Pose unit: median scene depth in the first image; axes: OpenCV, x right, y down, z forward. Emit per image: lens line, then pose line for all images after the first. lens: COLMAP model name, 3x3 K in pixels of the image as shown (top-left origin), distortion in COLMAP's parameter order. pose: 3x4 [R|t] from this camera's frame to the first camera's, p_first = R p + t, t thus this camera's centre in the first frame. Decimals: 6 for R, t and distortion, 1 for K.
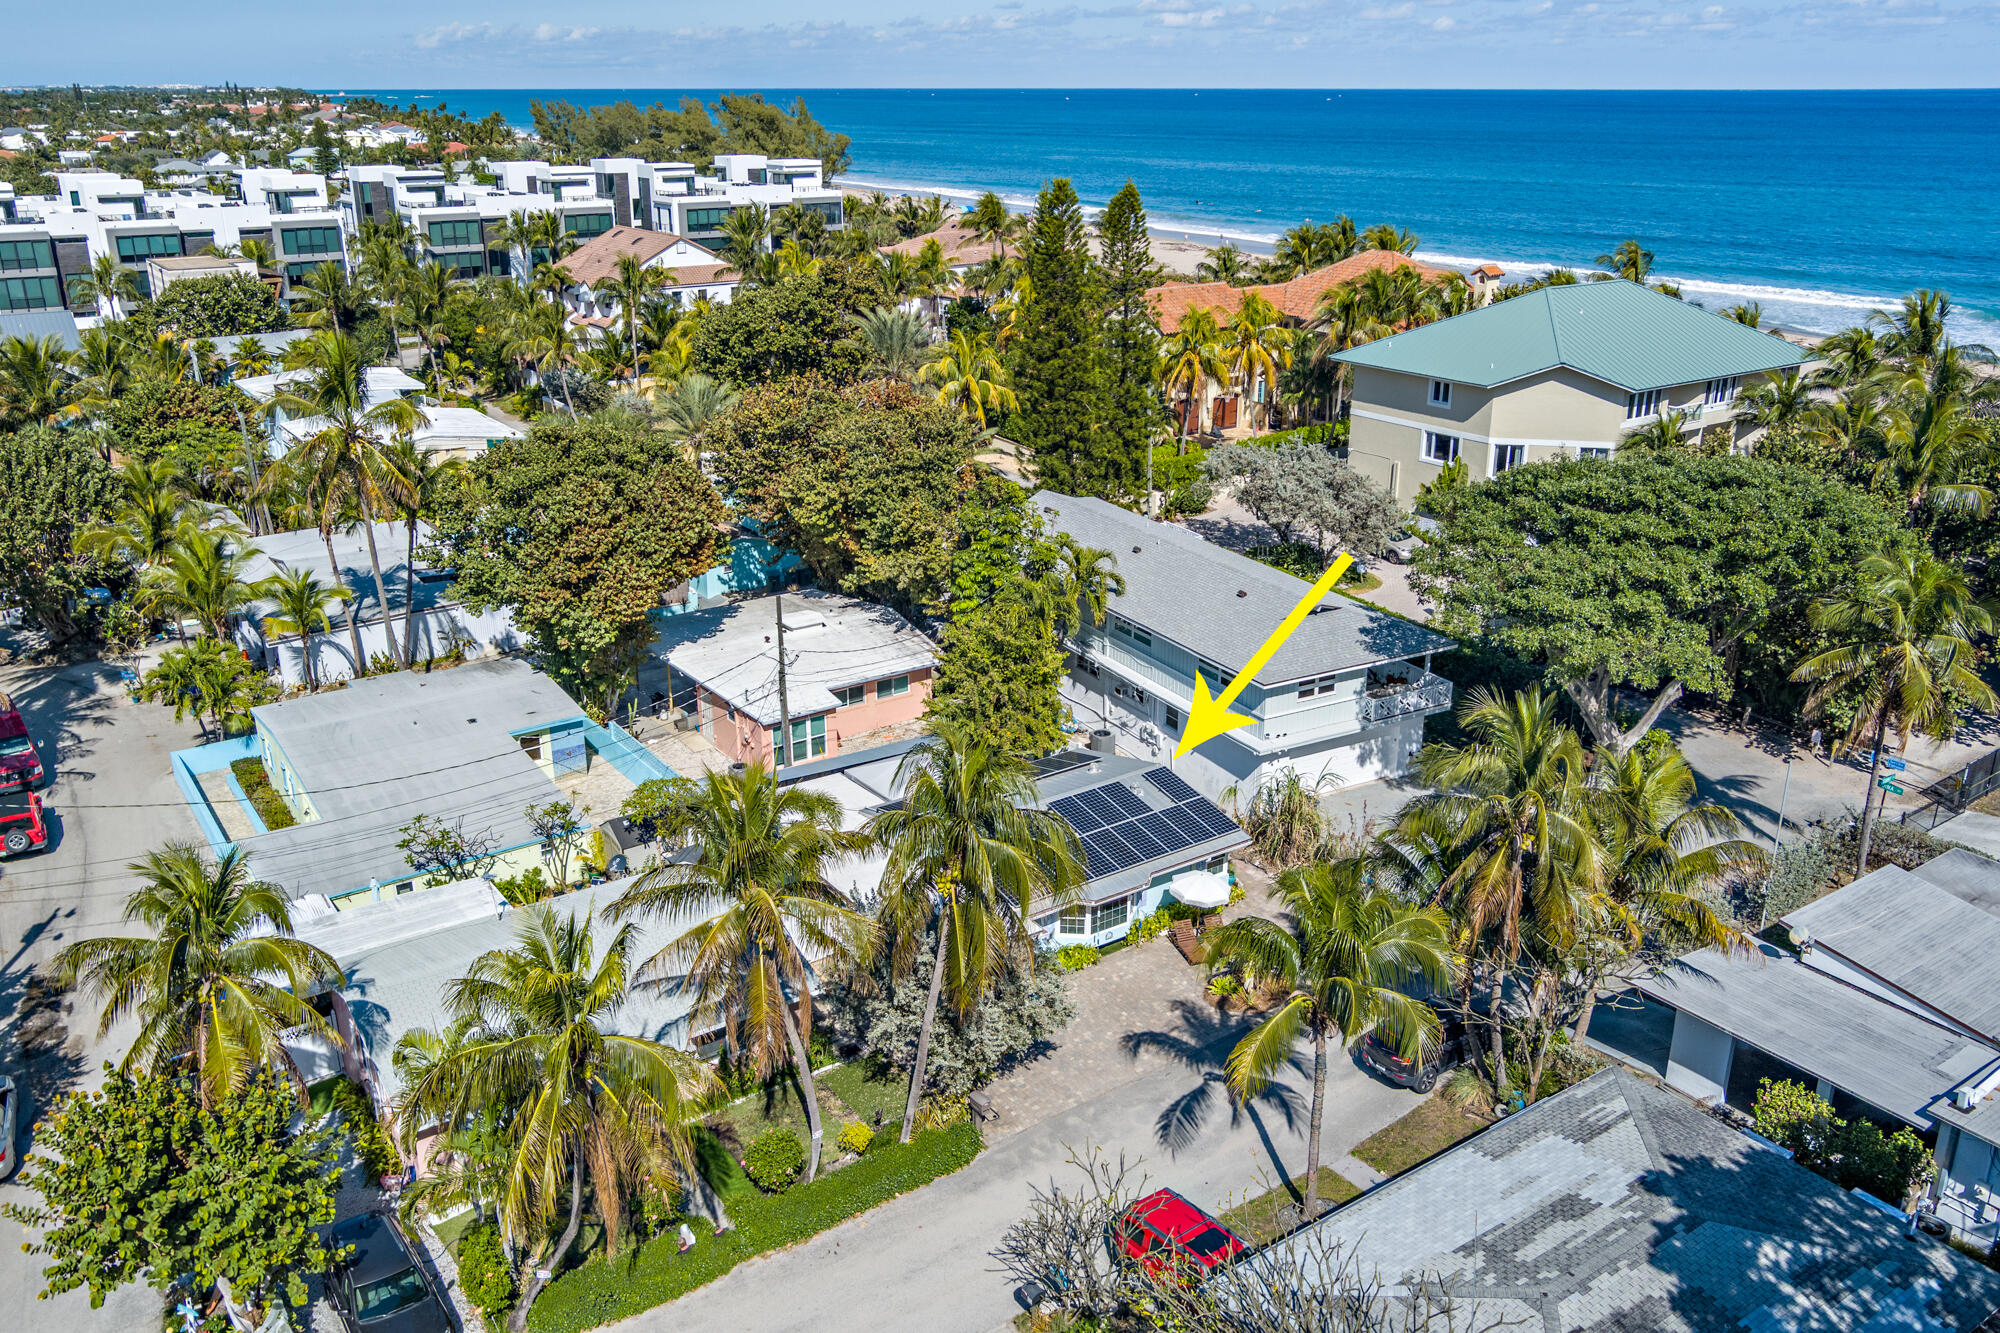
lens RADIAL K [[1598.7, 0, 1000.2], [0, 1598.7, 671.5], [0, 0, 1]] dist [-0.018337, 0.022528]
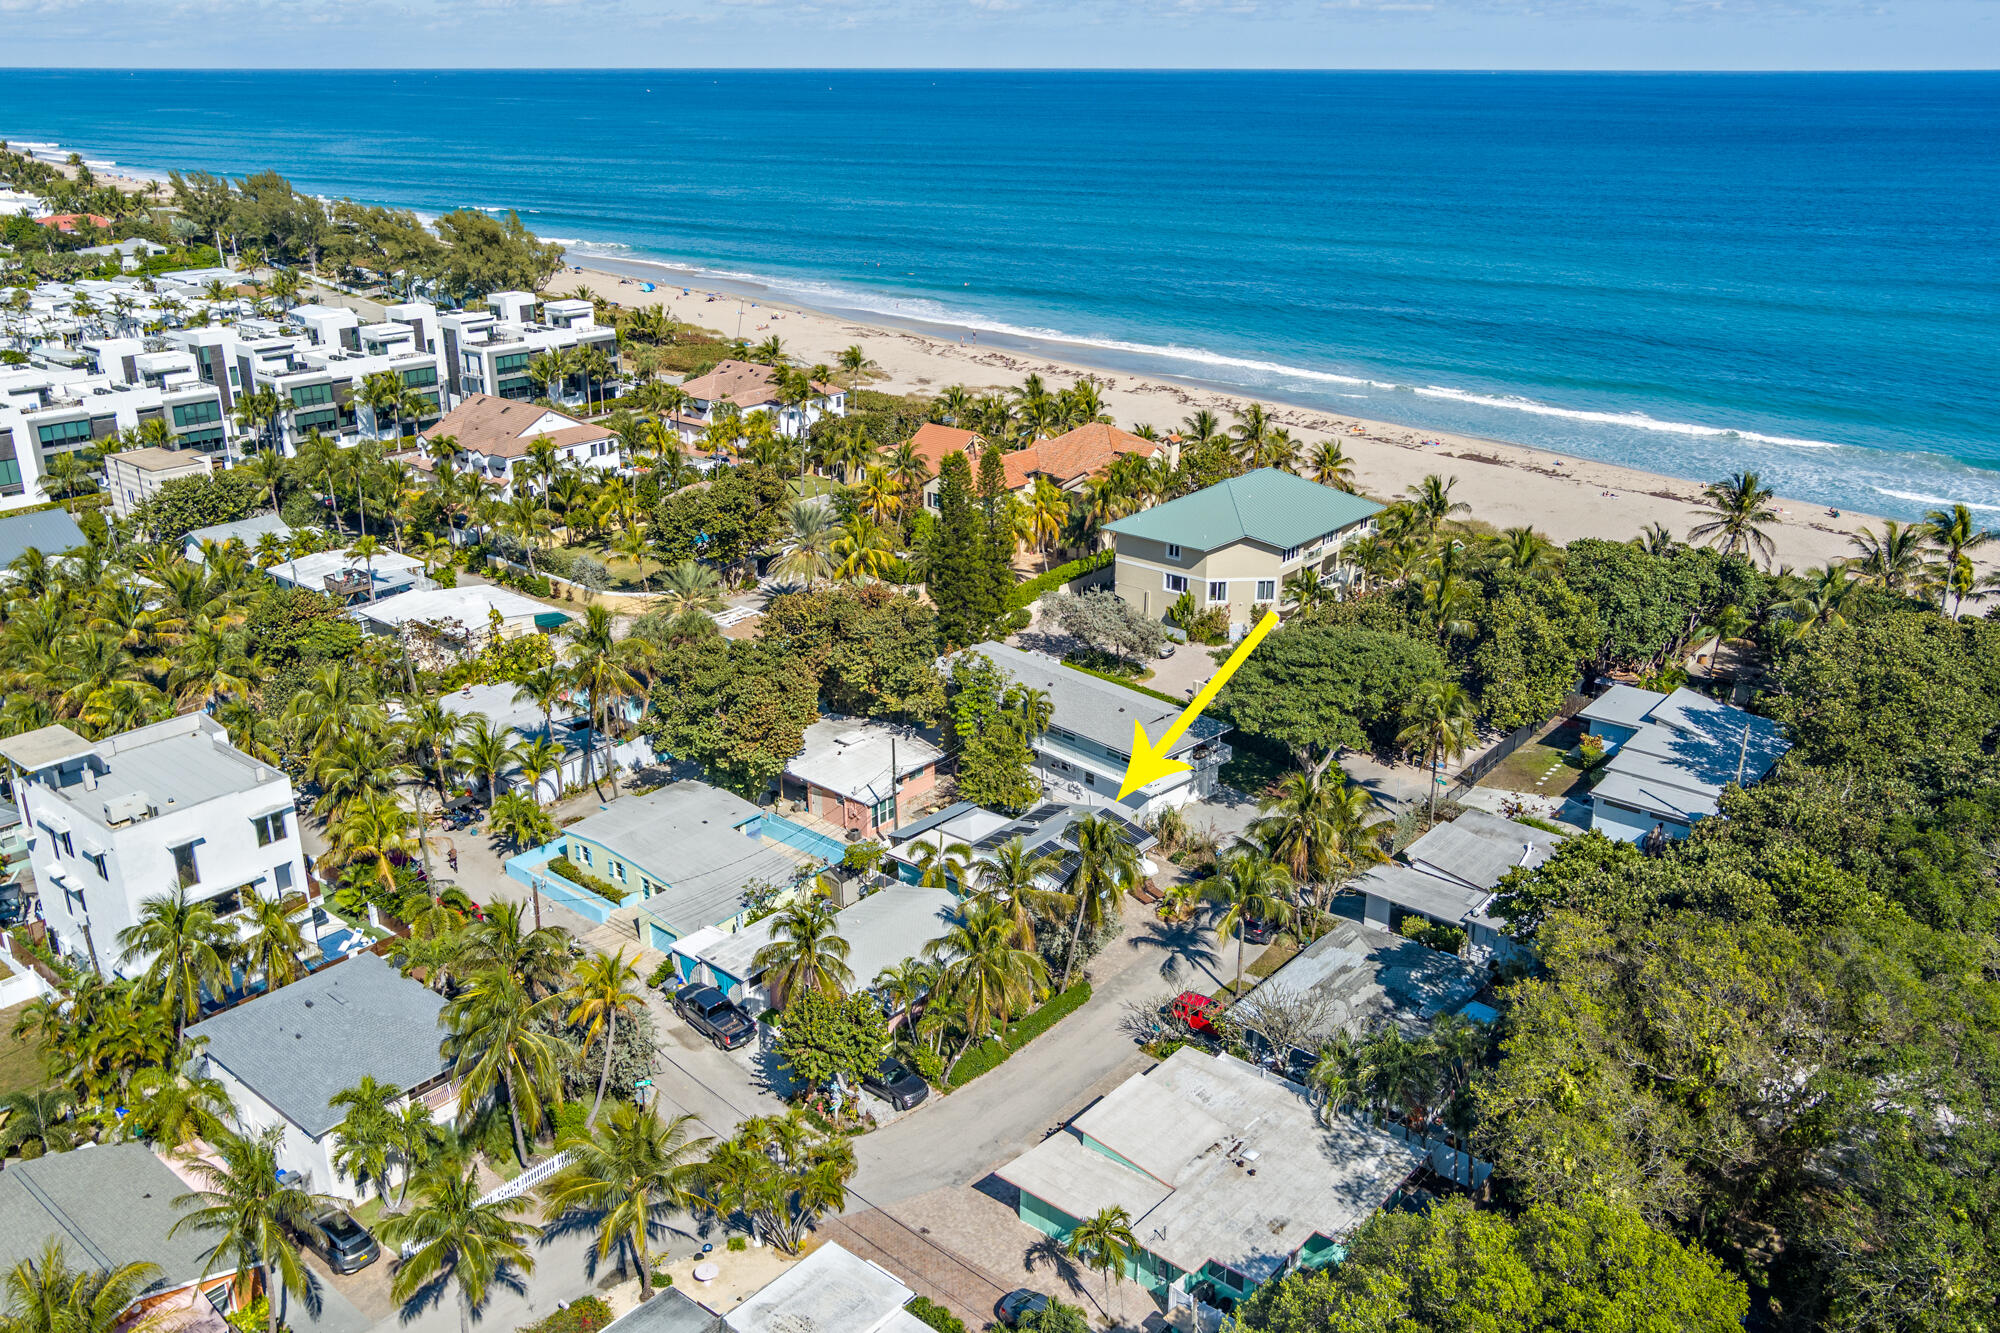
lens RADIAL K [[1598.7, 0, 1002.0], [0, 1598.7, 675.6], [0, 0, 1]] dist [-0.018337, 0.022528]
pose [[0.966379, -0.090047, 0.240837, -0.388452], [0.087073, 0.995937, 0.022983, -0.129054], [-0.241928, -0.001240, 0.970293, -0.708578]]
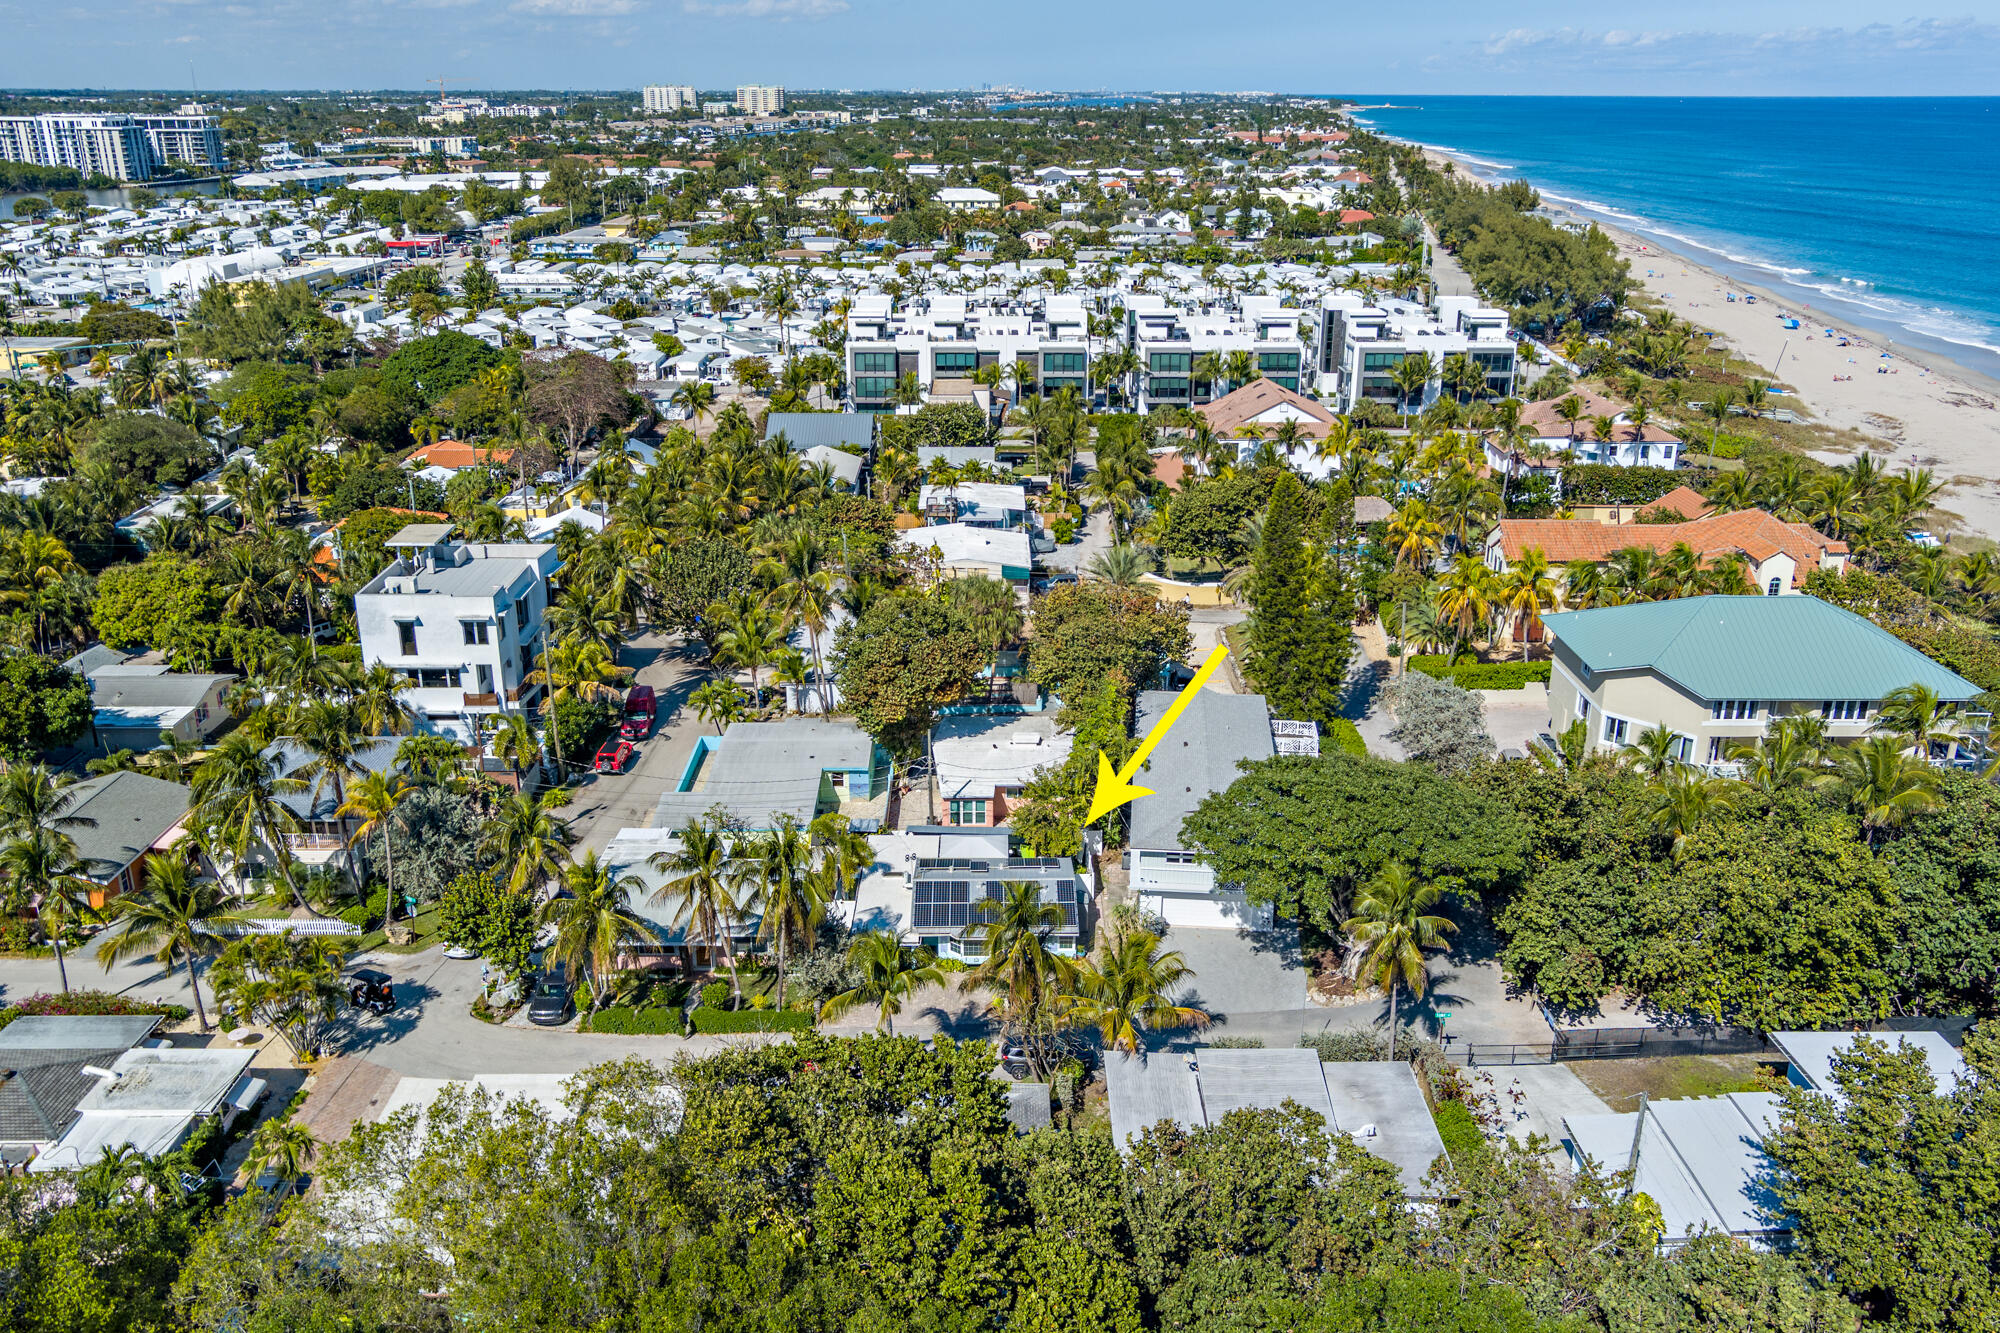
lens RADIAL K [[1598.7, 0, 1003.6], [0, 1598.7, 658.0], [0, 0, 1]] dist [-0.018337, 0.022528]
pose [[0.824801, 0.192811, -0.531532, 0.724876], [-0.198996, 0.978906, 0.046303, -0.189513], [0.529248, 0.067582, 0.845771, -0.388456]]
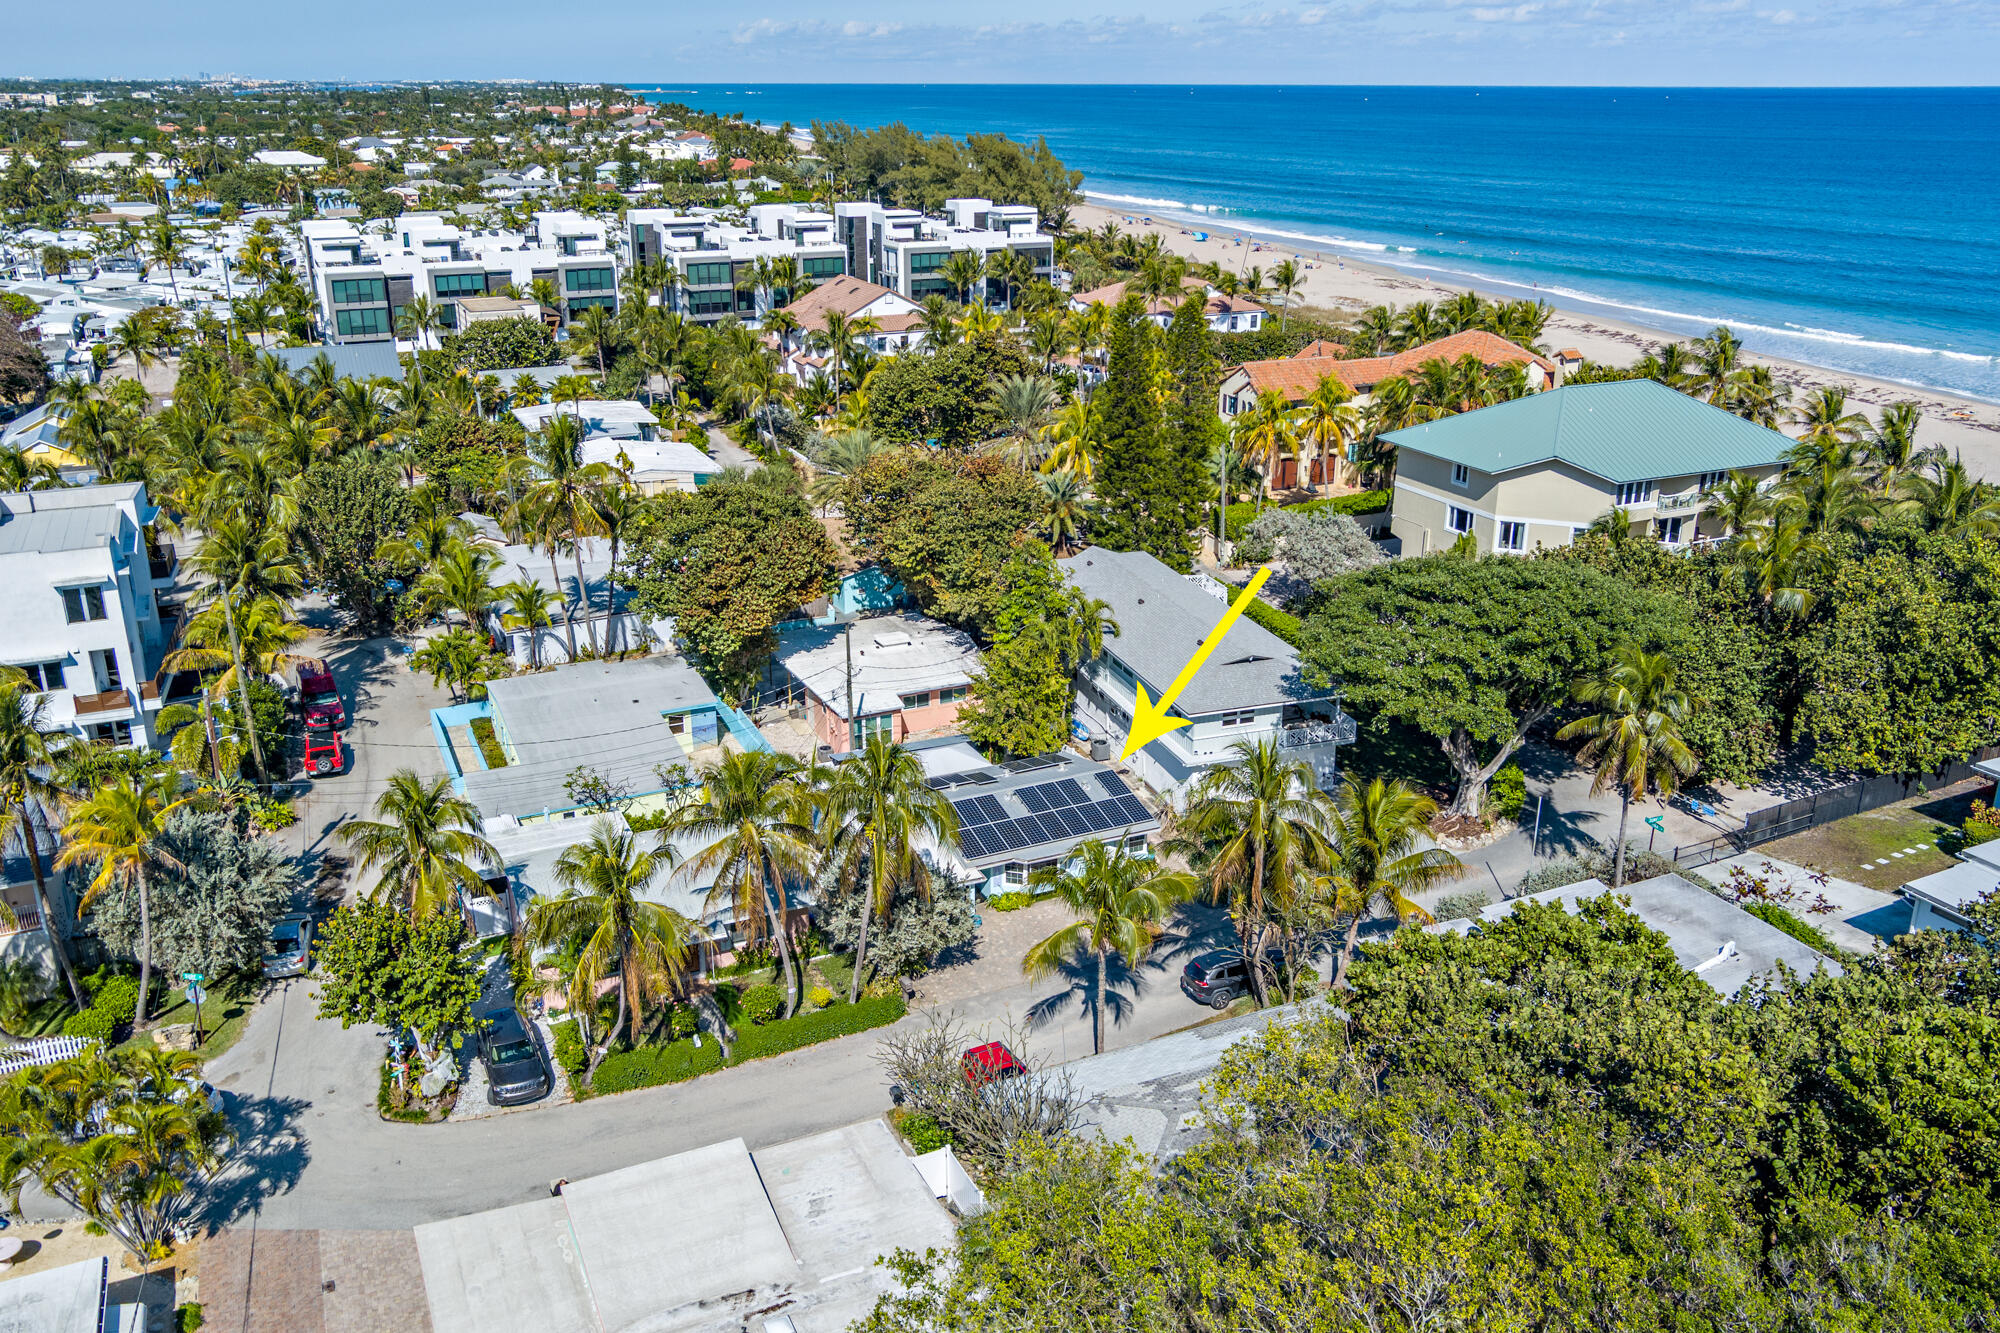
lens RADIAL K [[1598.7, 0, 1000.5], [0, 1598.7, 667.1], [0, 0, 1]] dist [-0.018337, 0.022528]
pose [[0.985139, 0.061901, -0.160216, 0.178986], [-0.061999, 0.998067, 0.004392, -0.021727], [0.160178, 0.005607, 0.987072, -0.276225]]
